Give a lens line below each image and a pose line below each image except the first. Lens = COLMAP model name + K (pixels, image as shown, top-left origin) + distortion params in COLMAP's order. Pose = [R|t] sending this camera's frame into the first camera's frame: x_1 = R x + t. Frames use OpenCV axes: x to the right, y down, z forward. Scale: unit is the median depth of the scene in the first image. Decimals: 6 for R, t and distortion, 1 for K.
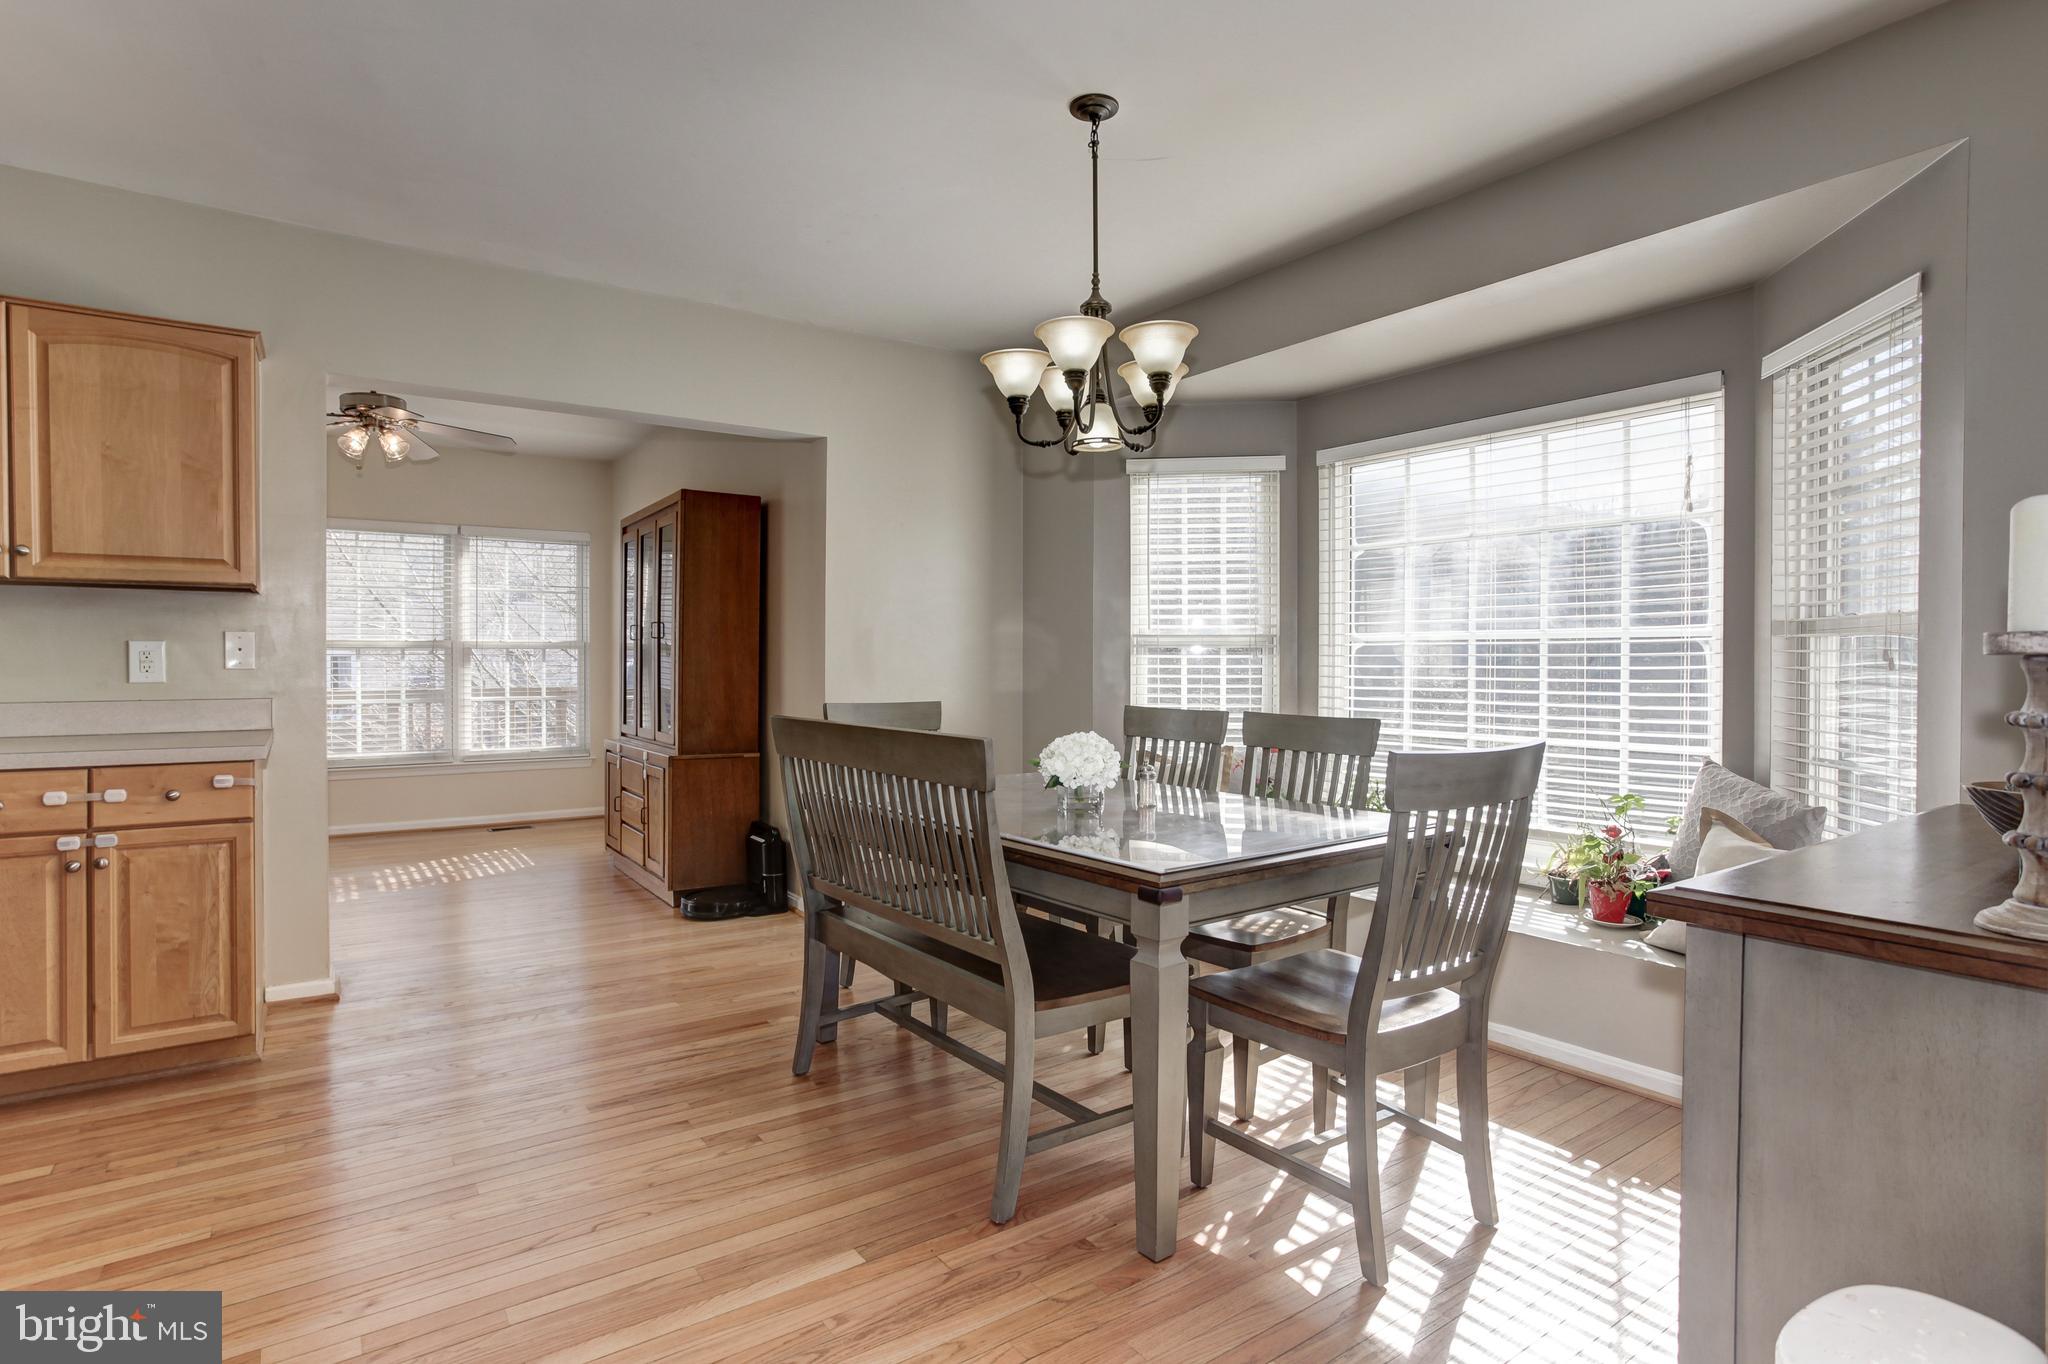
lens RADIAL K [[1061.8, 0, 1032.7], [0, 1061.8, 667.2], [0, 0, 1]] dist [-0.000142, 0.000072]
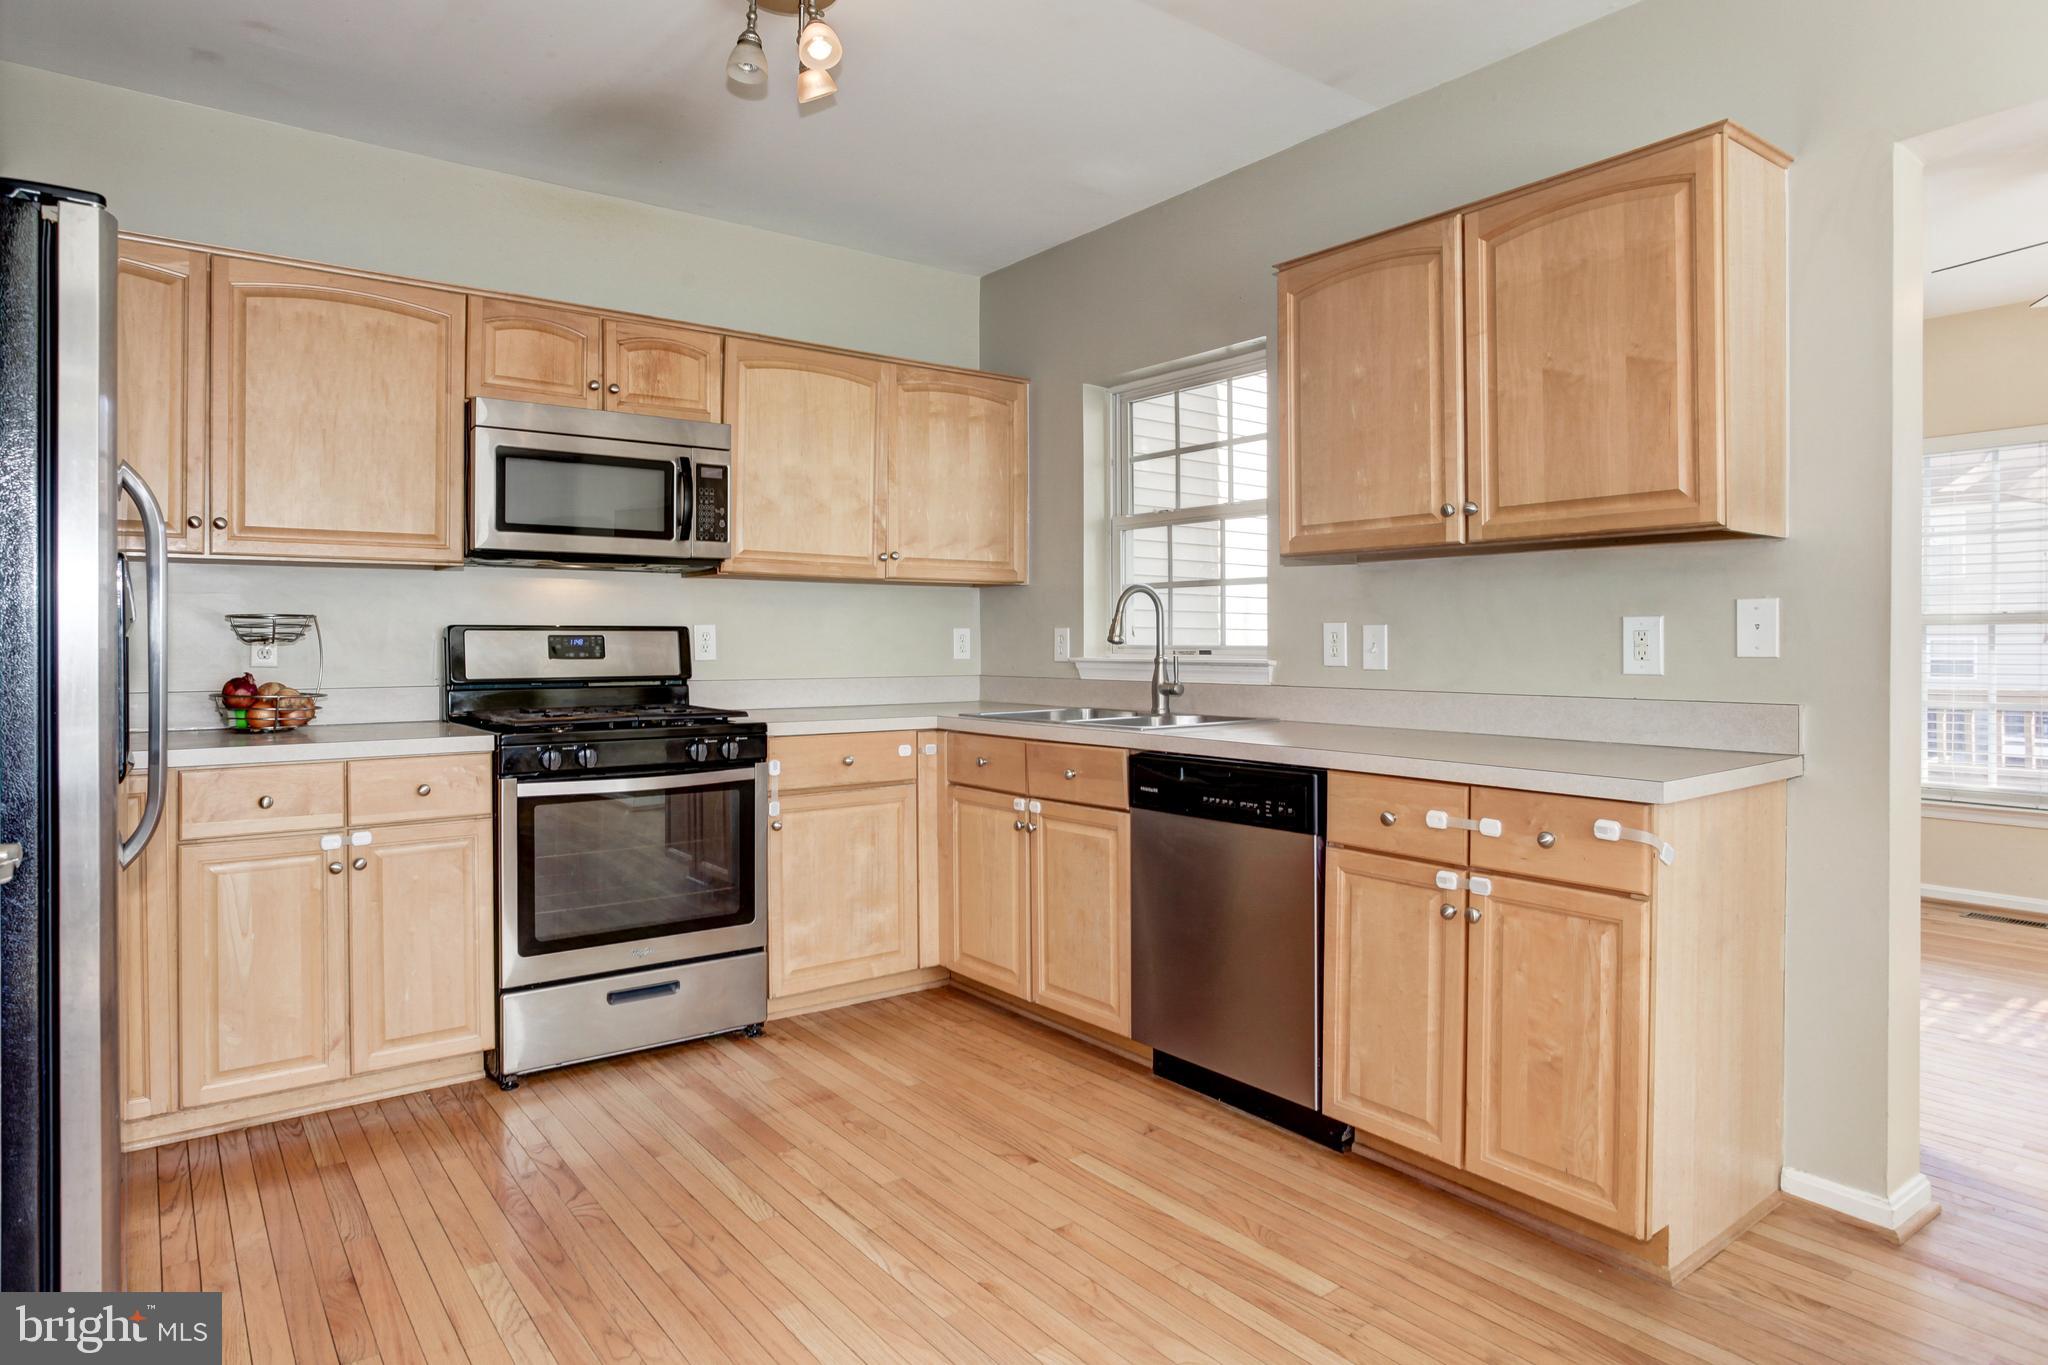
lens RADIAL K [[1190.7, 0, 1022.8], [0, 1190.7, 641.7], [0, 0, 1]] dist [-0.018227, 0.000707]
pose [[0.018730, 0.002783, -0.999821, -0.043065], [-0.005738, 0.999980, 0.002676, -0.008019], [0.999808, 0.005686, 0.018746, 0.618062]]
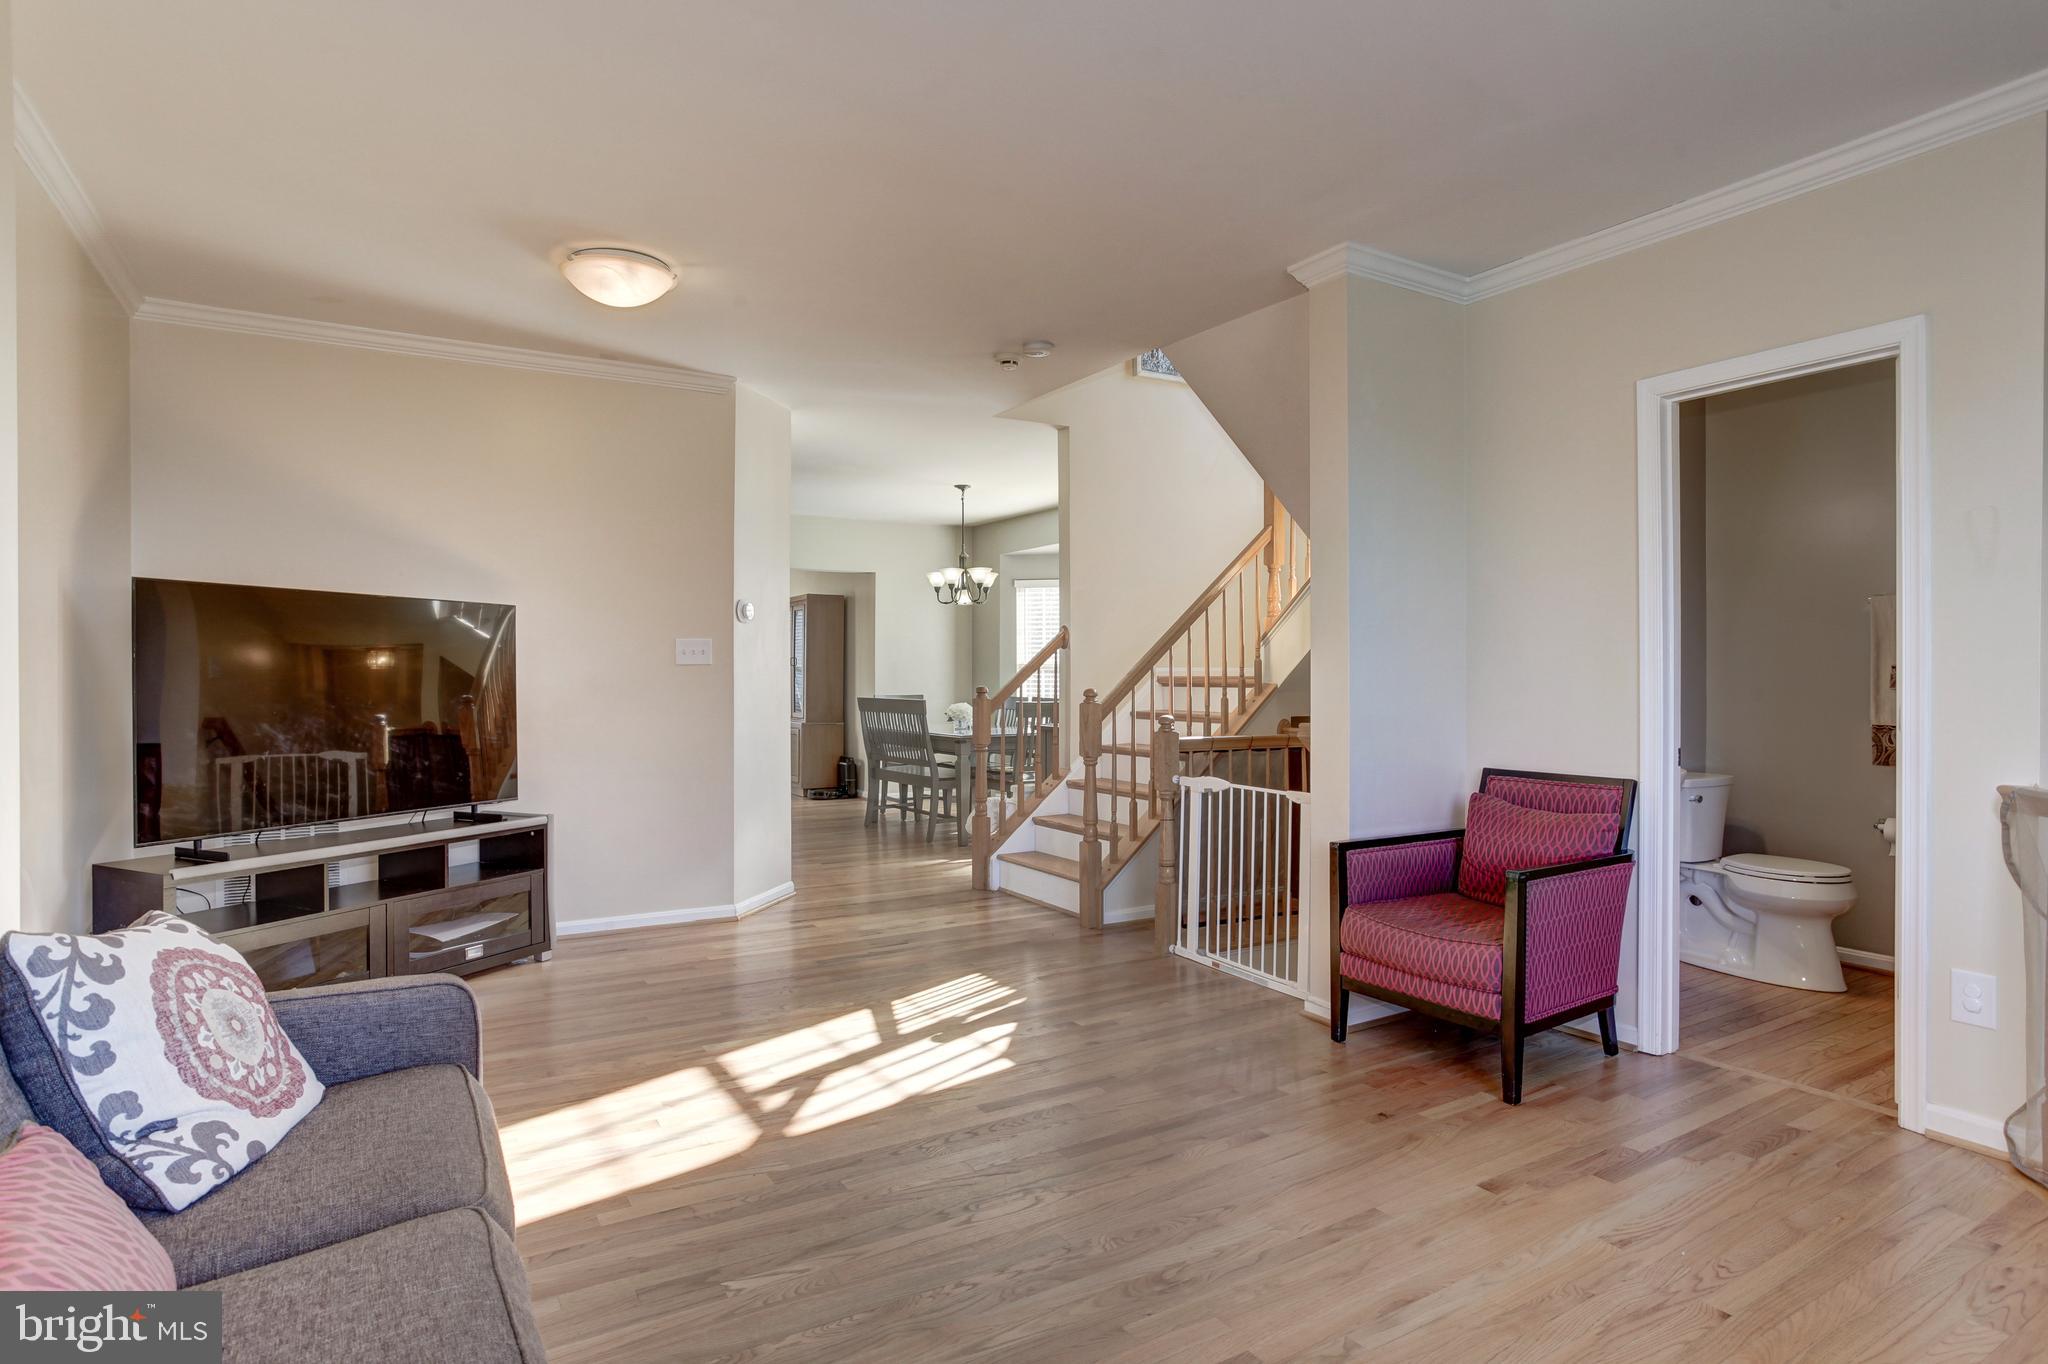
lens RADIAL K [[1091.2, 0, 1005.0], [0, 1091.2, 676.4], [0, 0, 1]] dist [-0.028029, 0.000331]
pose [[0.996500, -0.003479, -0.083520, 0.429215], [0.003305, 0.999992, -0.002214, 0.002928], [0.083527, 0.001930, 0.996504, -2.035122]]
